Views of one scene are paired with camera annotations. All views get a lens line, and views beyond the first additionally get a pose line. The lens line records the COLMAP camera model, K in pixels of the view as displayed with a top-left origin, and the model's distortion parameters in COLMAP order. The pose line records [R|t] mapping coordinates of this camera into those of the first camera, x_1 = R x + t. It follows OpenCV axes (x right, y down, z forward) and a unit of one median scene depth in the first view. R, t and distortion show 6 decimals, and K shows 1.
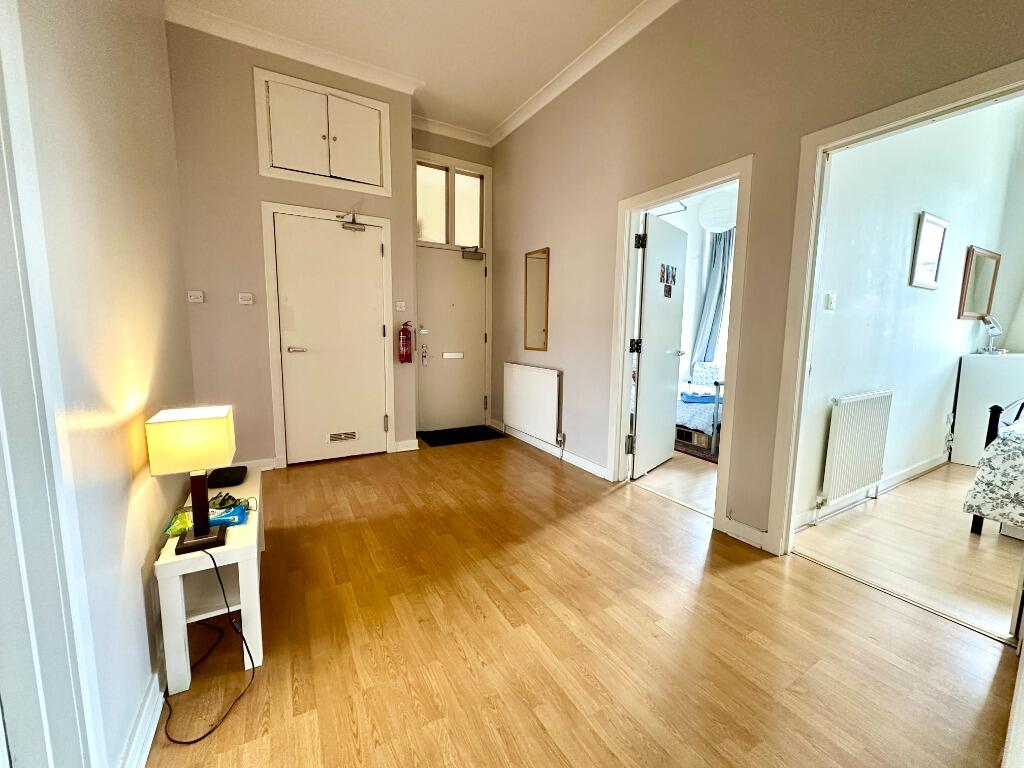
lens RADIAL K [[409.1, 0, 509.4], [0, 409.1, 382.9], [0, 0, 1]] dist [-0.000461, 0.000017]
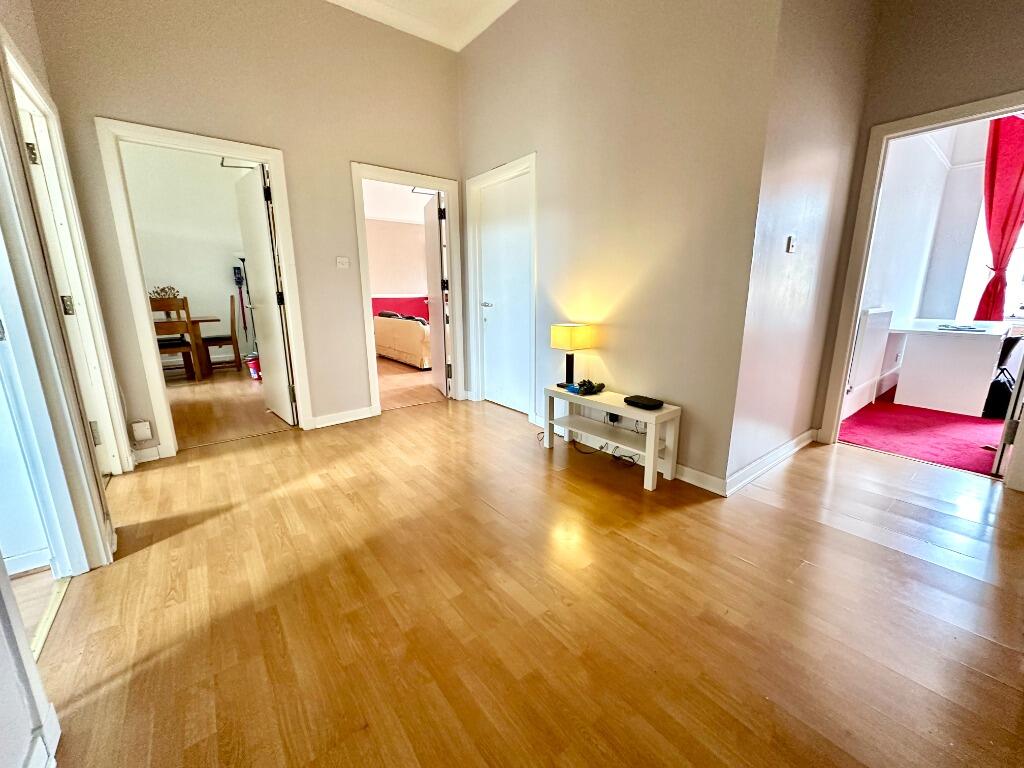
lens RADIAL K [[409.1, 0, 512.7], [0, 409.1, 382.9], [0, 0, 1]] dist [-0.000461, 0.000017]
pose [[-0.989524, 0.021901, -0.142698, -0.087296], [-0.027285, 0.942243, 0.333818, -0.186767], [0.141767, 0.334215, -0.931774, 1.647291]]
